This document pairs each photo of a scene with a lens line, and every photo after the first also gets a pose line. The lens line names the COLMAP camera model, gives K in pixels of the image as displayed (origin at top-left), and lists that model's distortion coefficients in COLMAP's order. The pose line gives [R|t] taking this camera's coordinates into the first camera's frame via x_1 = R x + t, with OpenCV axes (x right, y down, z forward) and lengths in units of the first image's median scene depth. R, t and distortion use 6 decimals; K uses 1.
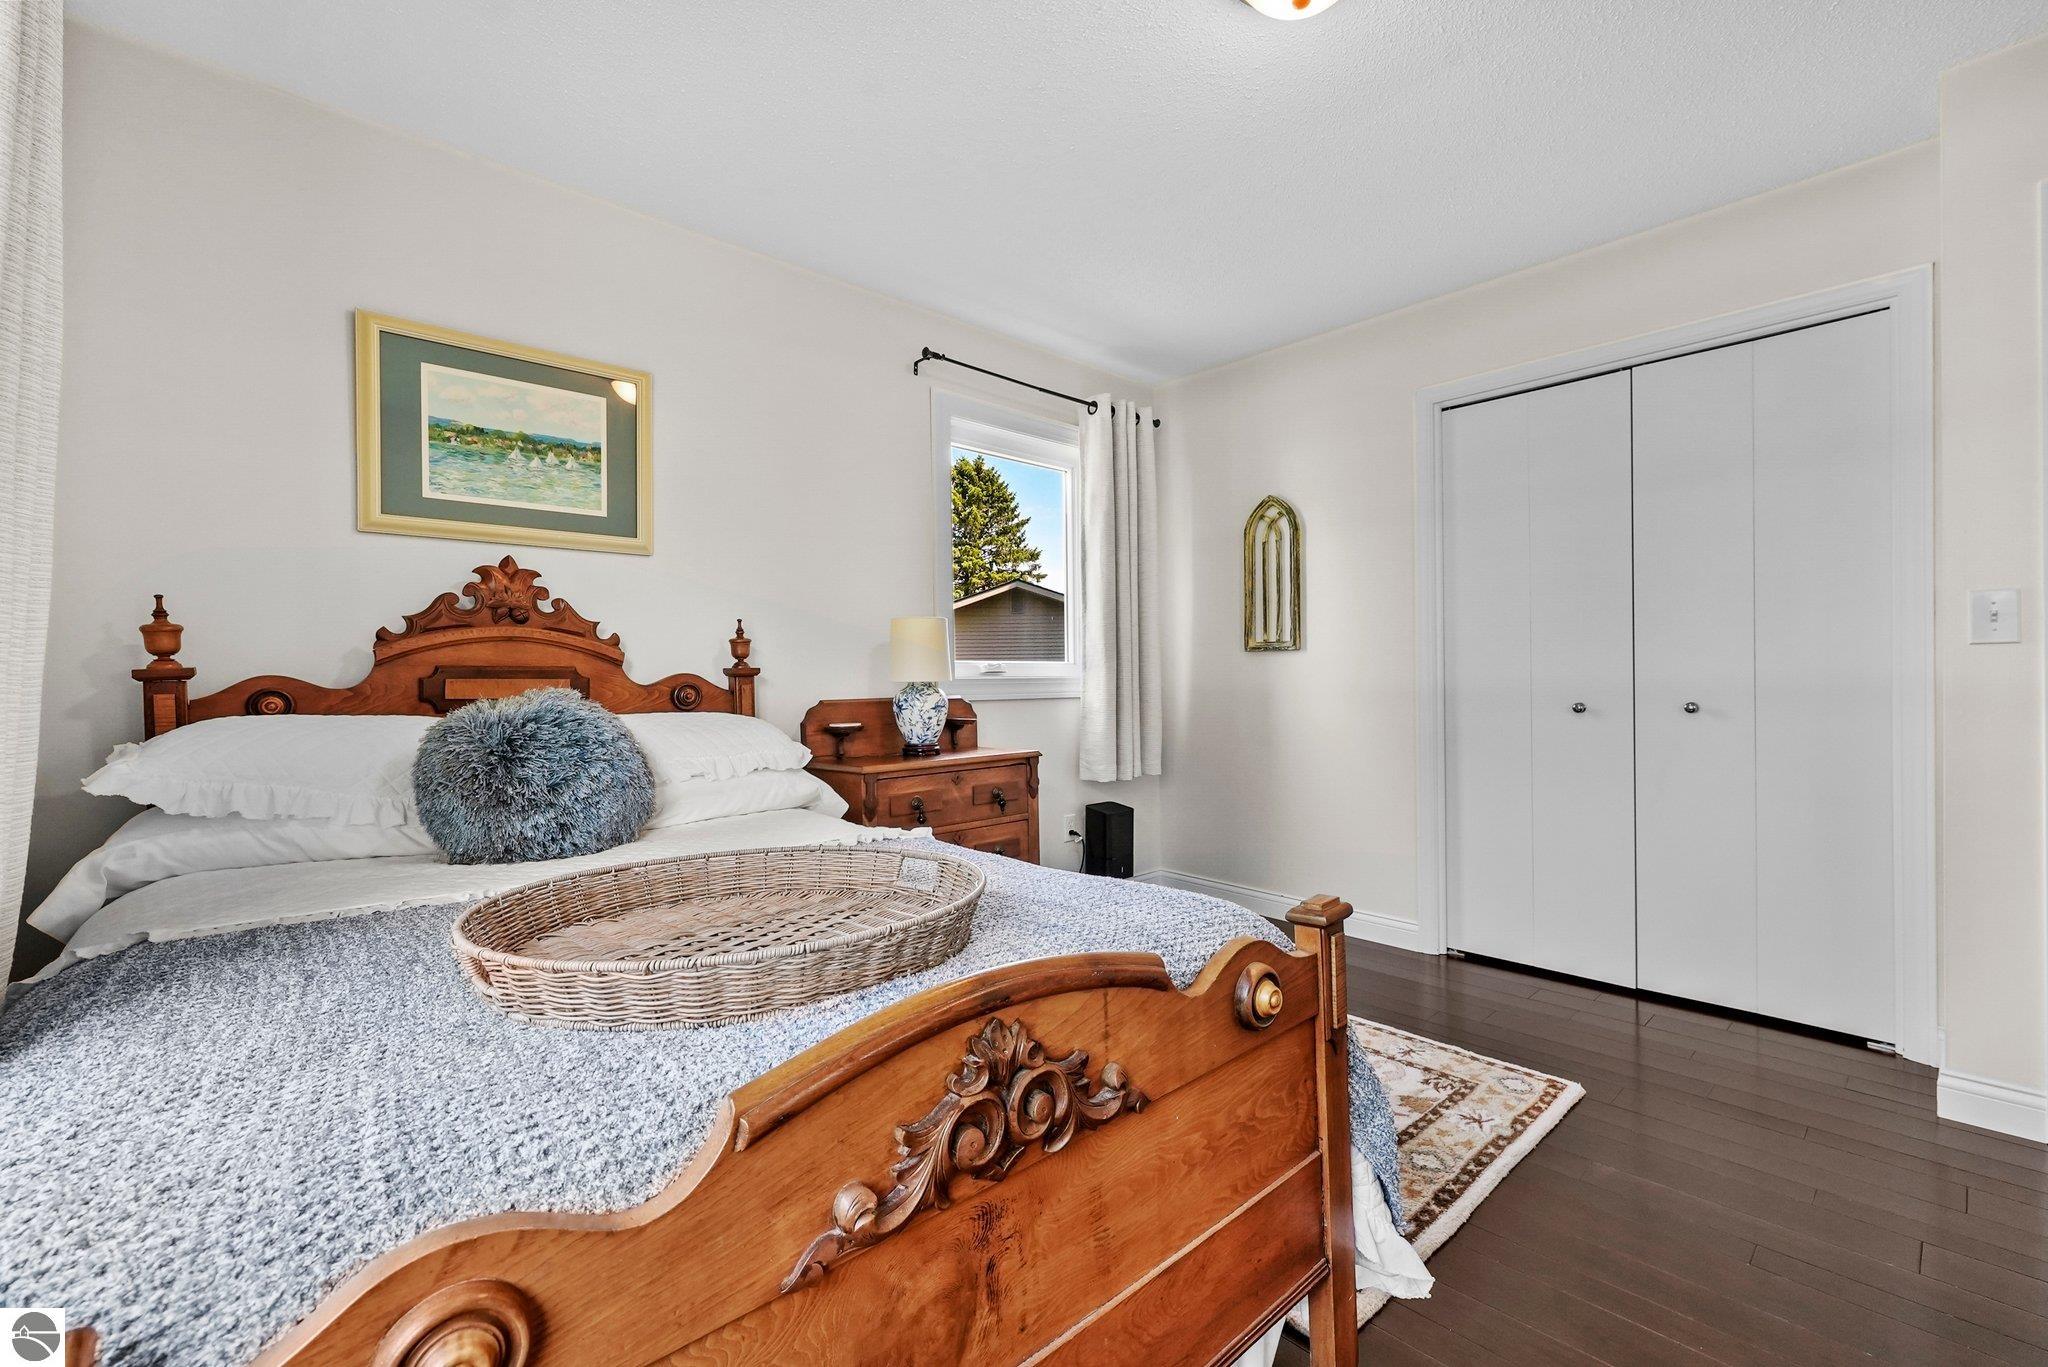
lens RADIAL K [[869.9, 0, 1024.0], [0, 869.9, 683.5], [0, 0, 1]] dist [-0.000742, -0.000010]
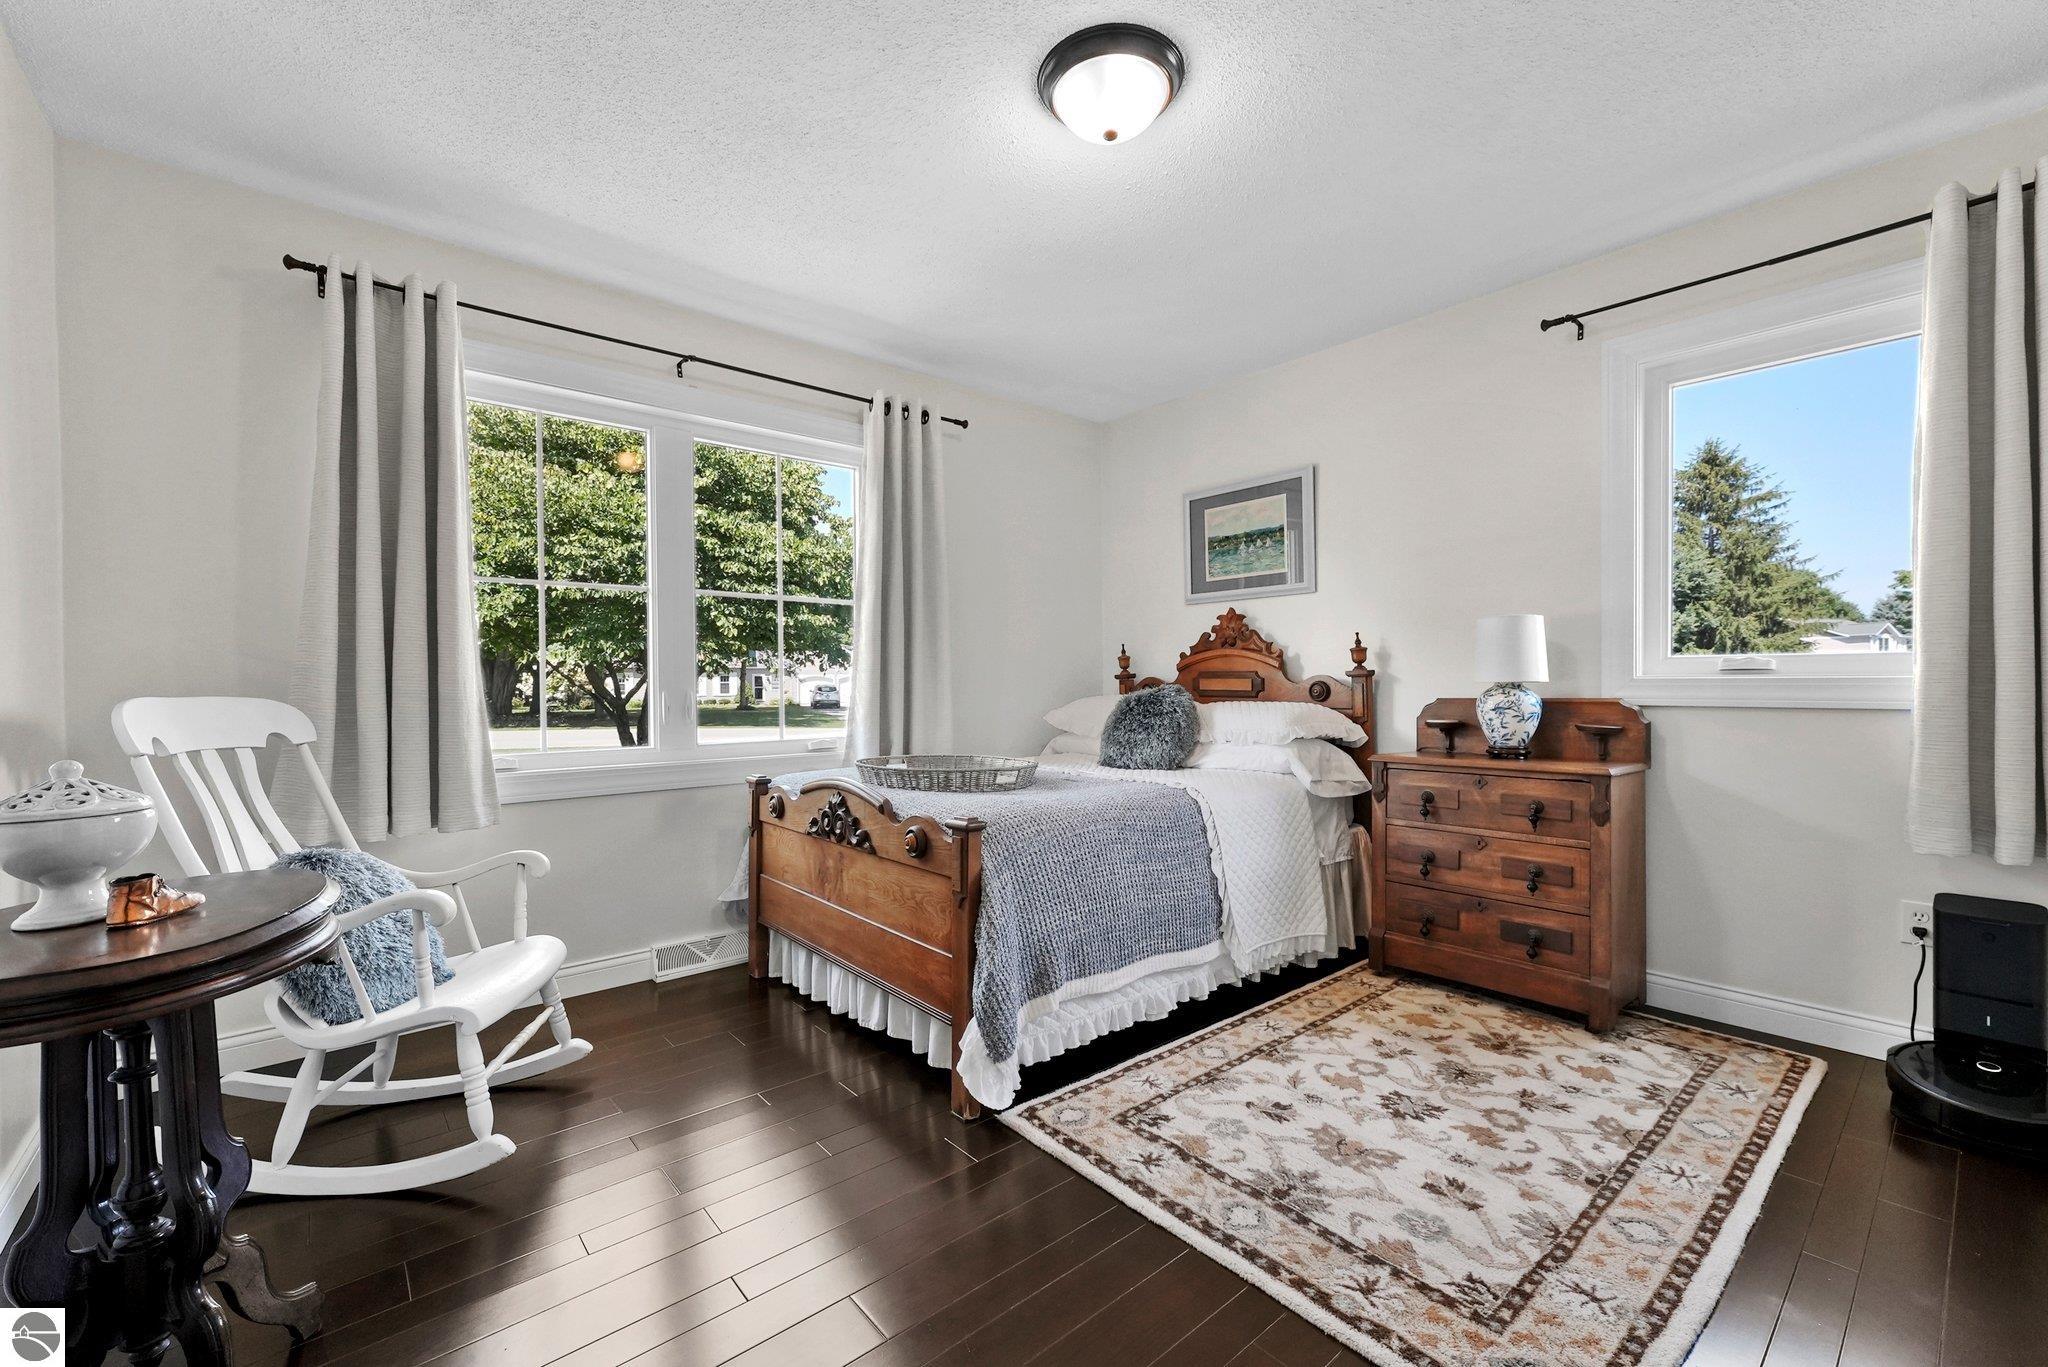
lens RADIAL K [[817.0, 0, 1024.0], [0, 817.0, 683.5], [0, 0, 1]] dist [-0.001178, -0.000184]
pose [[-0.027363, 0.012104, -0.999552, 1.058698], [0.000033, 0.999927, 0.012107, -0.015221], [0.999626, 0.000298, -0.027362, 0.638536]]
